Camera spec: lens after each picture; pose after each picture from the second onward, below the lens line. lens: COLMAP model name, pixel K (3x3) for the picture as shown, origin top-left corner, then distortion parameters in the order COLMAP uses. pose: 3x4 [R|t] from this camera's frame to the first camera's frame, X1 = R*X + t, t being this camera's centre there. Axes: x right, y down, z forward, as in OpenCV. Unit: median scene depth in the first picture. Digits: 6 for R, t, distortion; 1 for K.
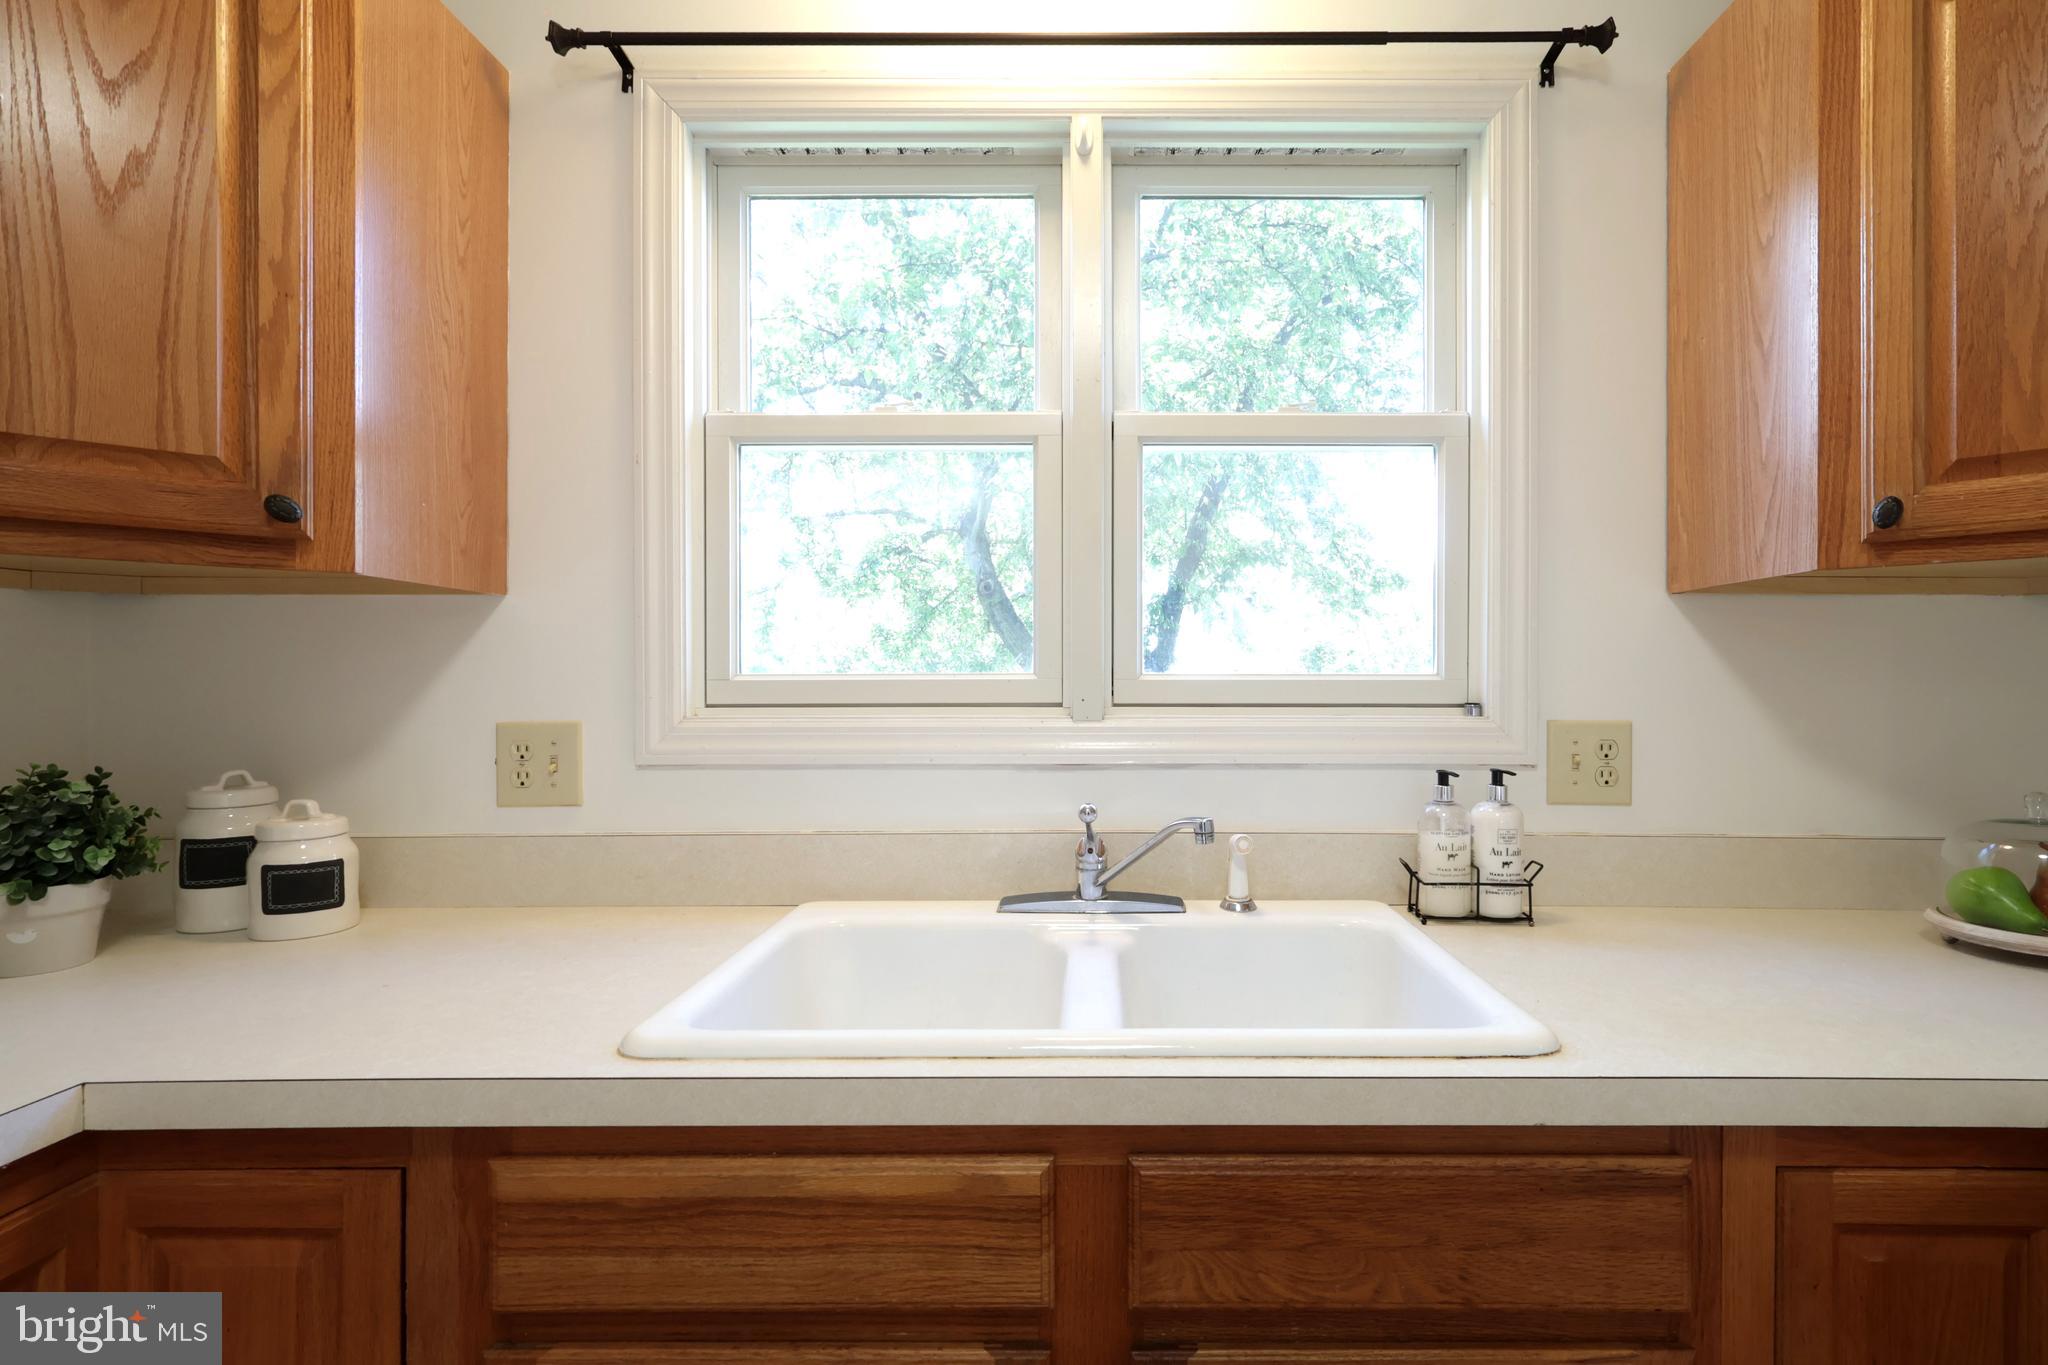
lens RADIAL K [[971.6, 0, 1109.0], [0, 971.6, 685.2], [0, 0, 1]] dist [-0.000291, 0.002807]
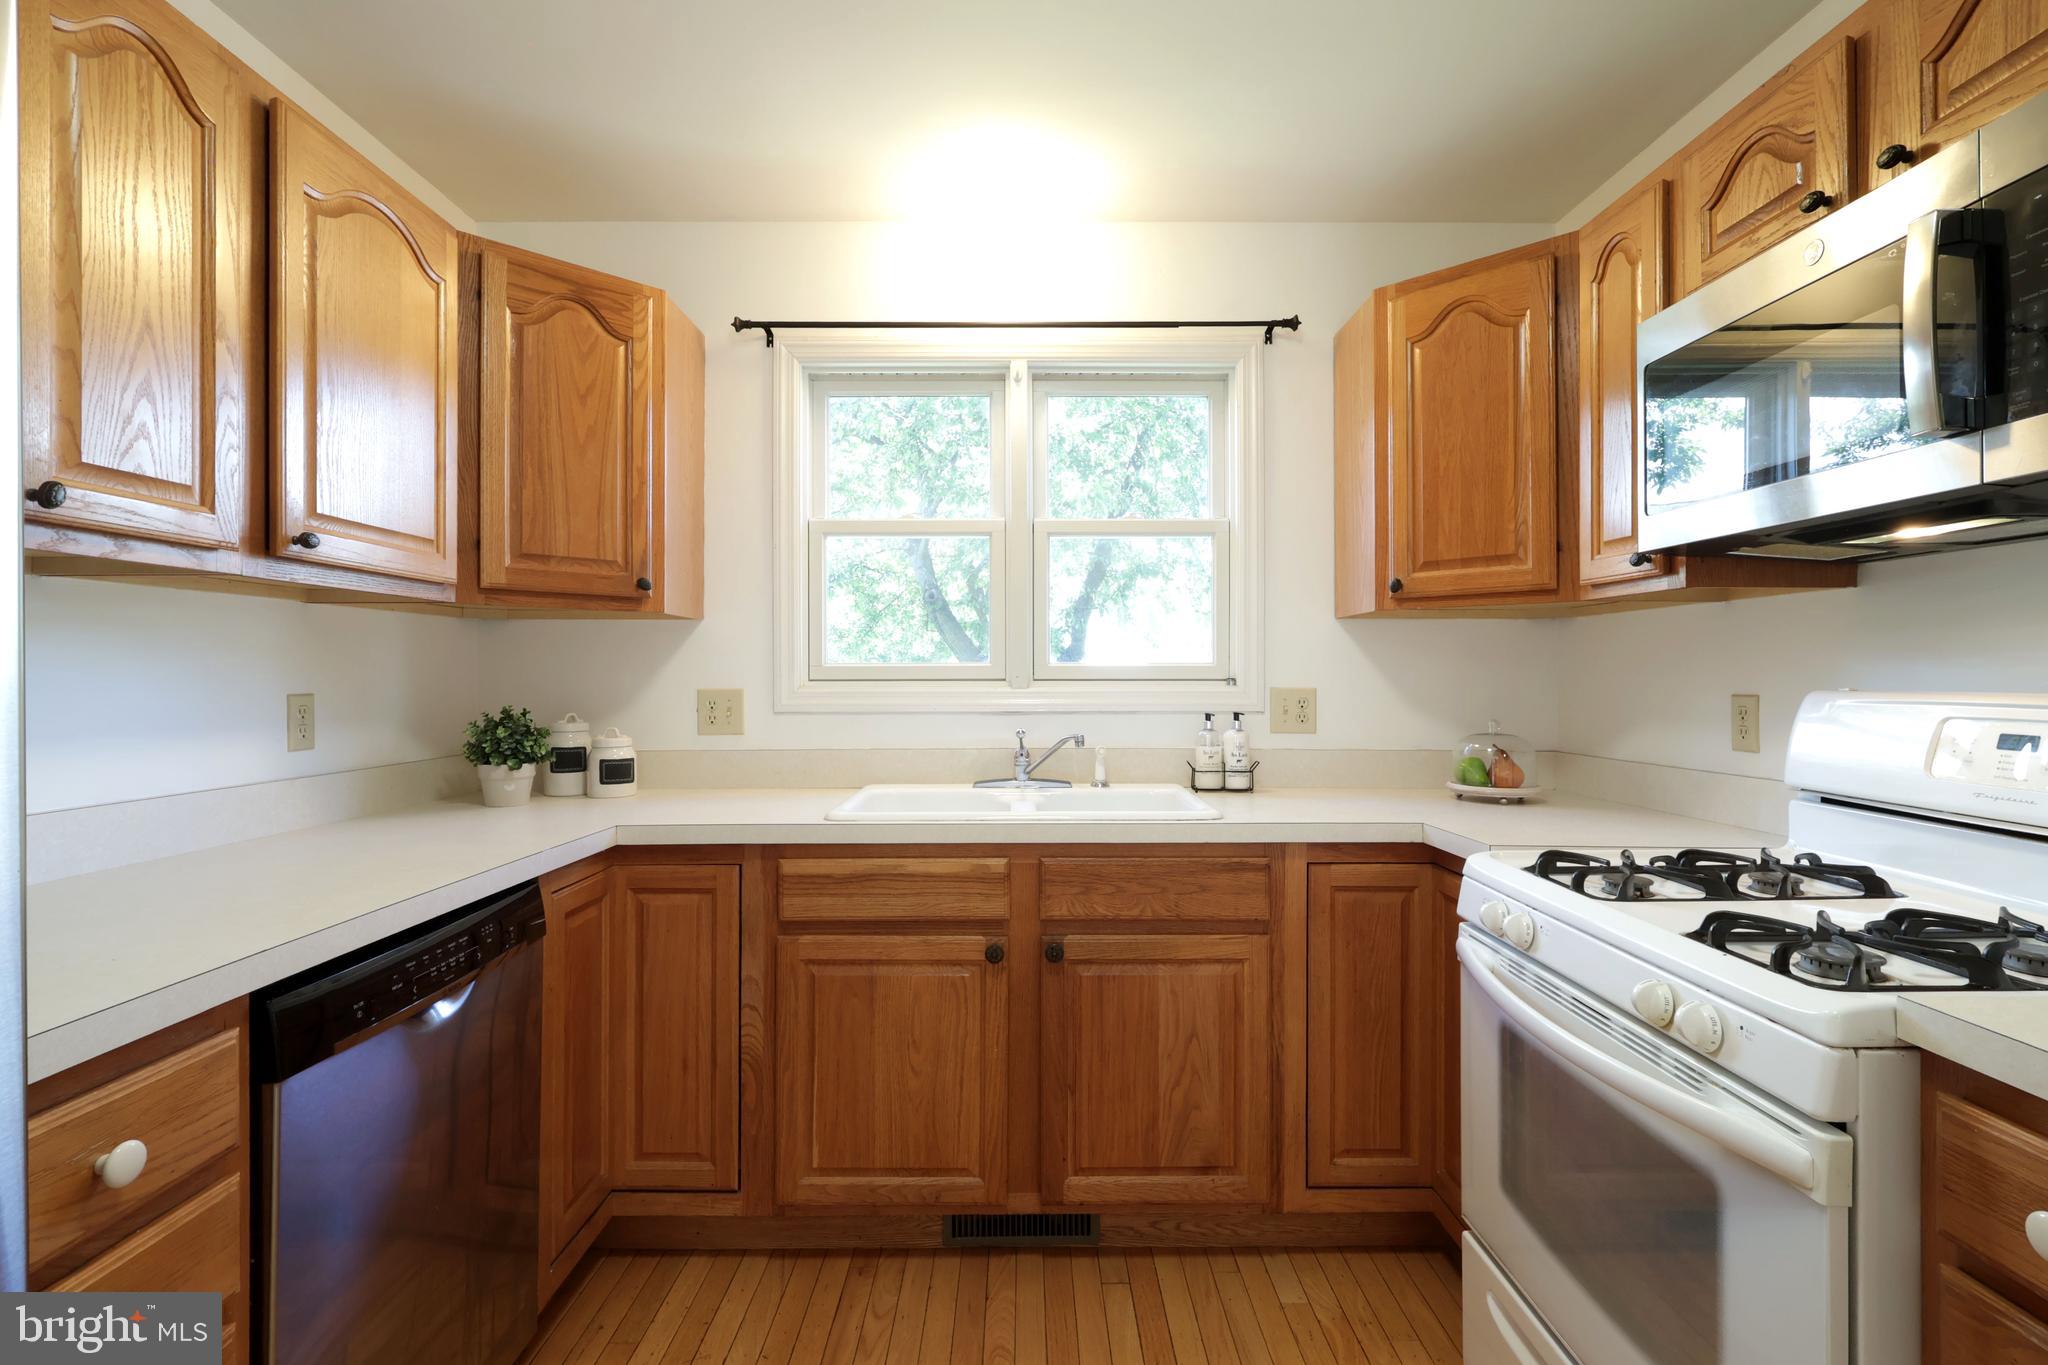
lens RADIAL K [[971.6, 0, 1038.4], [0, 971.6, 666.7], [0, 0, 1]] dist [-0.000291, 0.002807]
pose [[0.999963, -0.000938, 0.008599, -0.002856], [0.001078, 0.999867, -0.016270, 0.028441], [-0.008583, 0.016279, 0.999831, -0.905713]]
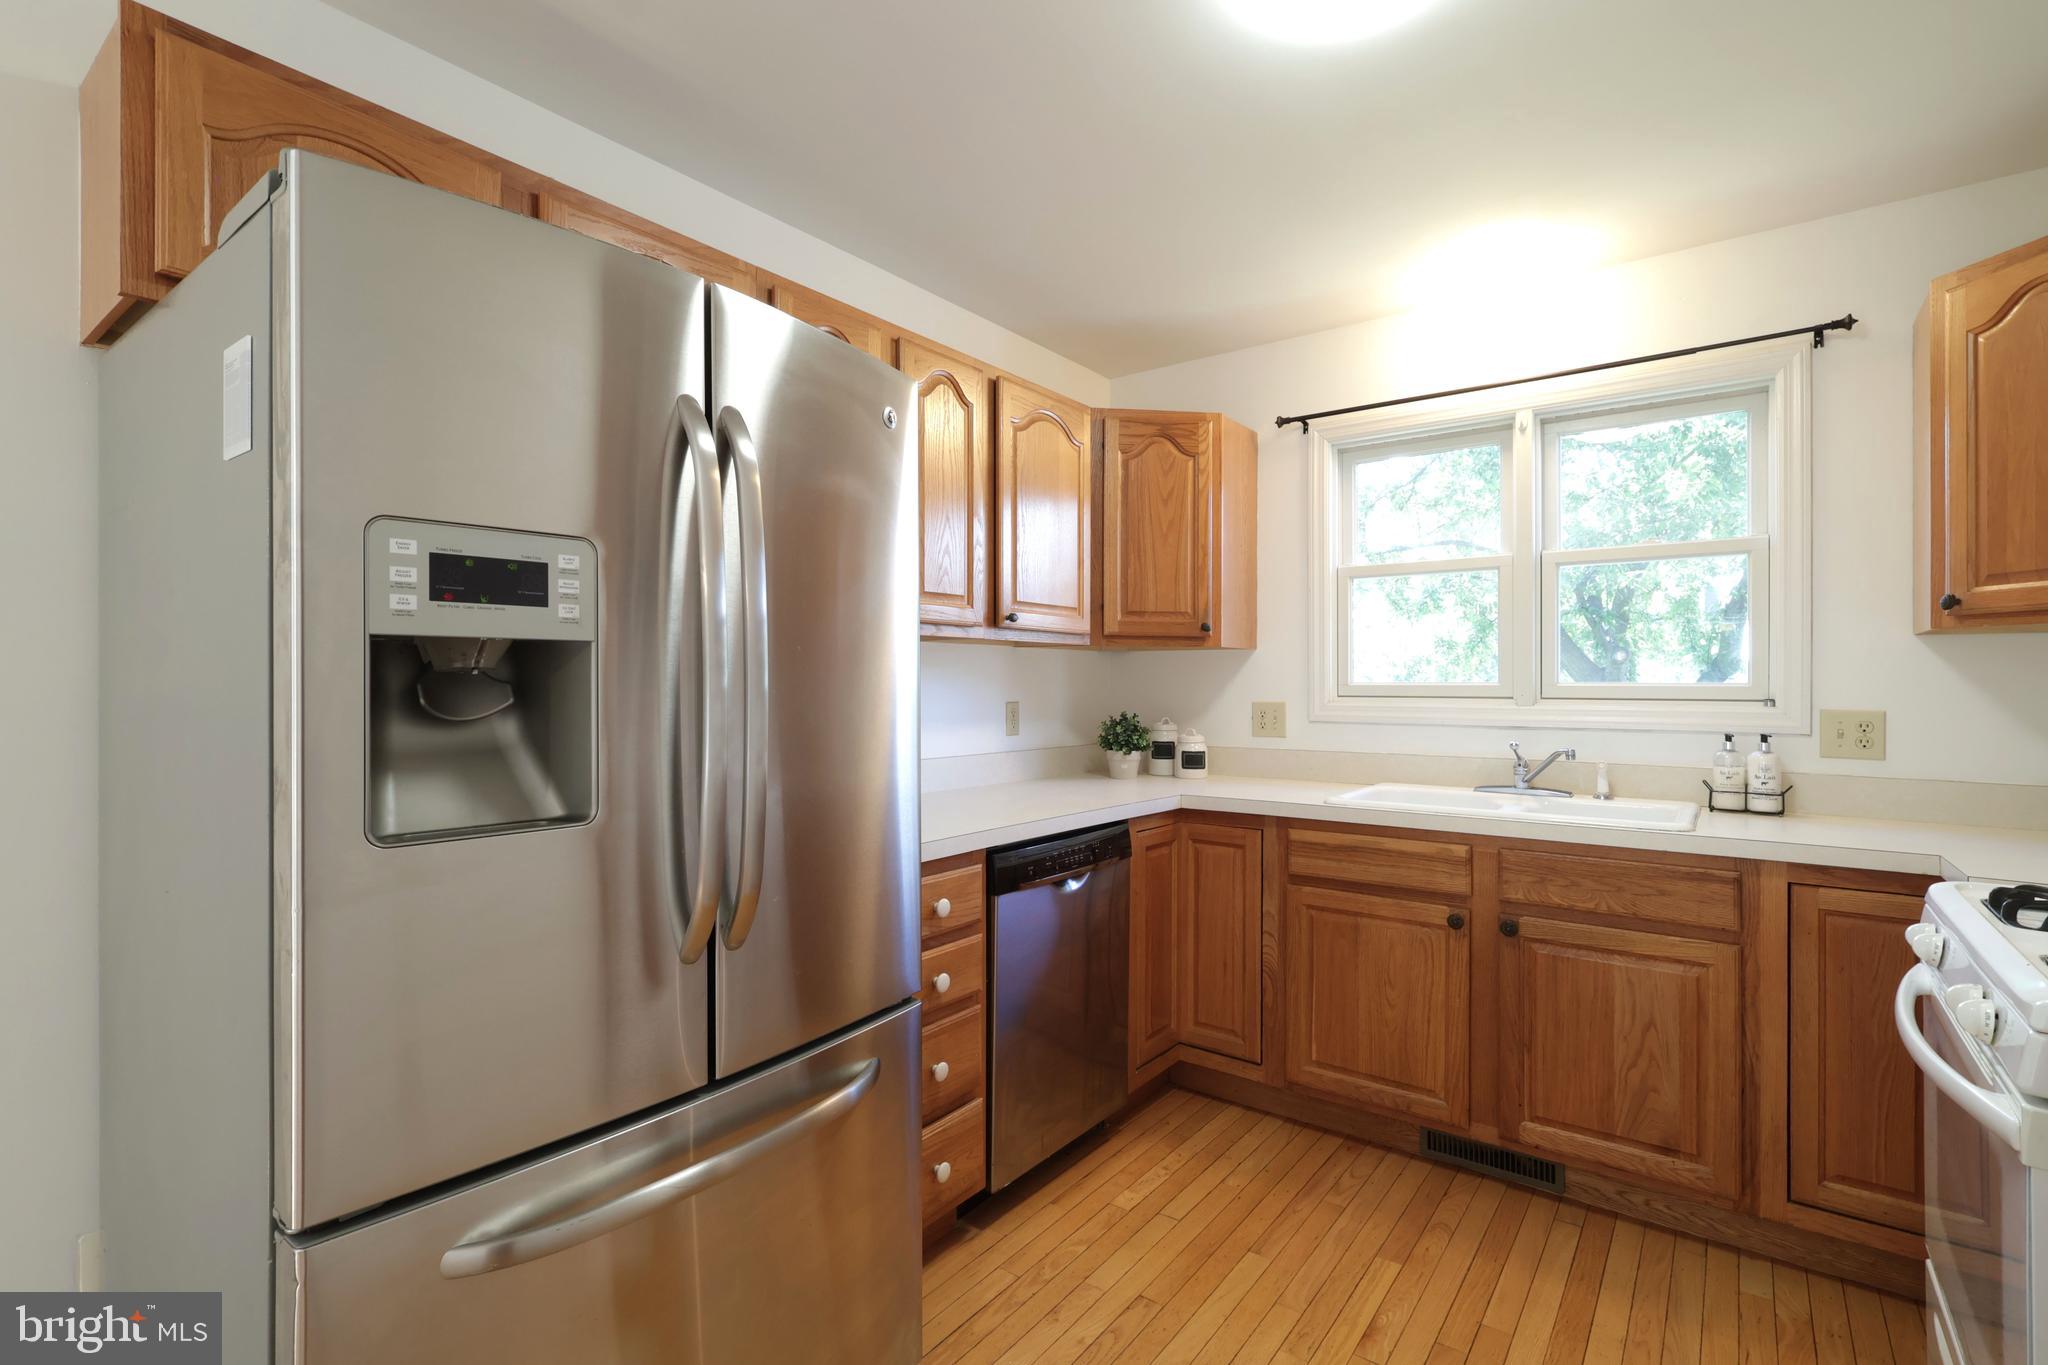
lens RADIAL K [[971.6, 0, 1010.9], [0, 971.6, 675.3], [0, 0, 1]] dist [-0.000291, 0.002807]
pose [[0.791391, -0.002327, -0.611306, 0.403969], [-0.007599, 0.999878, -0.013644, 0.010155], [0.611263, 0.015443, 0.791277, -1.385672]]
